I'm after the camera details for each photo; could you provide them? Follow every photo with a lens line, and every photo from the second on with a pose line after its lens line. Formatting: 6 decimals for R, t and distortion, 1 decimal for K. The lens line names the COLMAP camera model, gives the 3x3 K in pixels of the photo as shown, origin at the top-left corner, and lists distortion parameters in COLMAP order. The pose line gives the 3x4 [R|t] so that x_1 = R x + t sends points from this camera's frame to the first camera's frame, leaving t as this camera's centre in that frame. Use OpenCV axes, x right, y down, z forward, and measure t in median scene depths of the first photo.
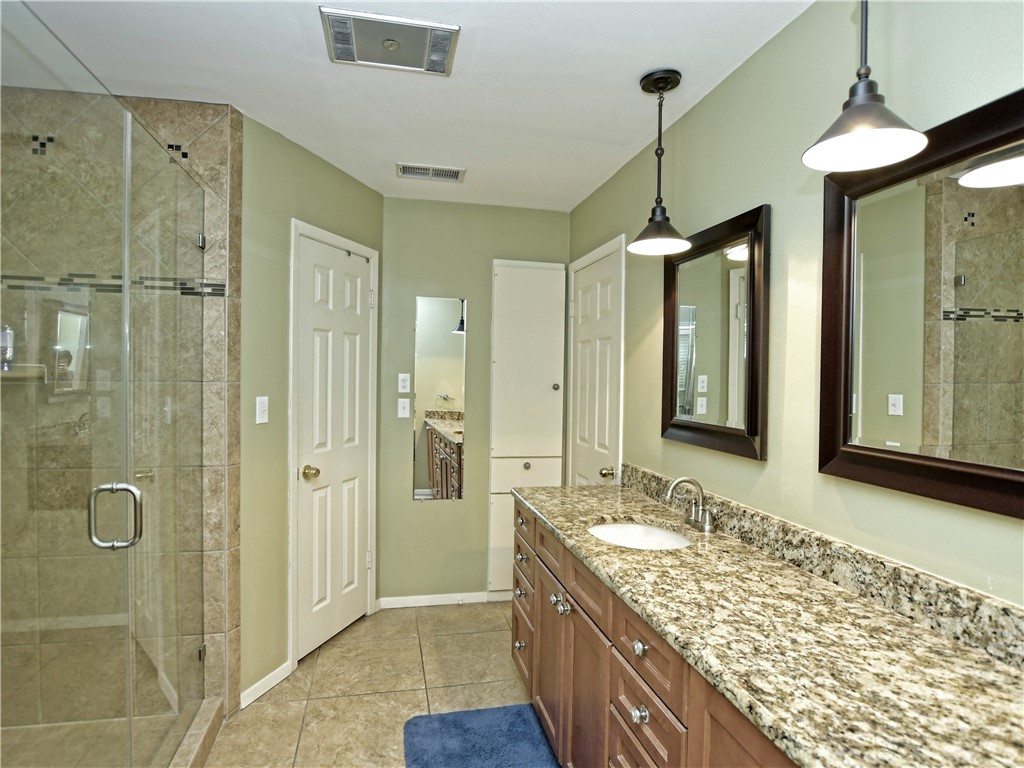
lens RADIAL K [[583.1, 0, 510.2], [0, 583.1, 382.6], [0, 0, 1]] dist [0.001095, 0.000100]
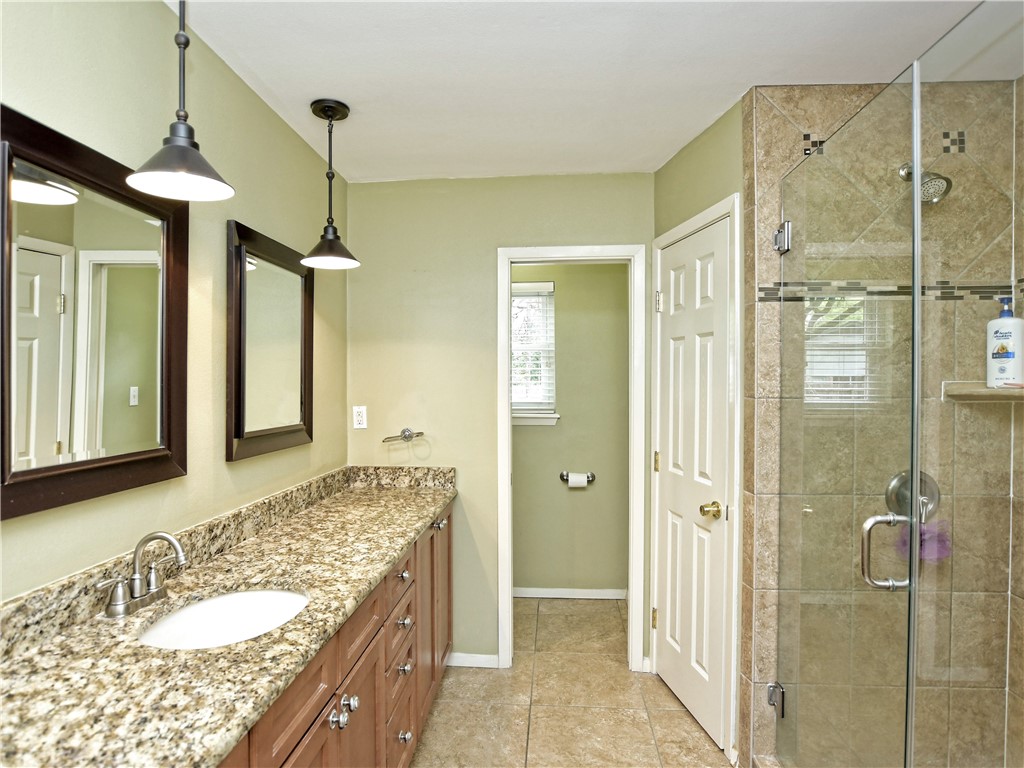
lens RADIAL K [[589.1, 0, 511.8], [0, 589.1, 383.5], [0, 0, 1]] dist [0.000678, 0.000088]
pose [[-0.959343, -0.012082, 0.281983, -0.366815], [-0.007986, 0.999845, 0.015670, -0.032198], [-0.282128, 0.012781, -0.959292, 1.968592]]
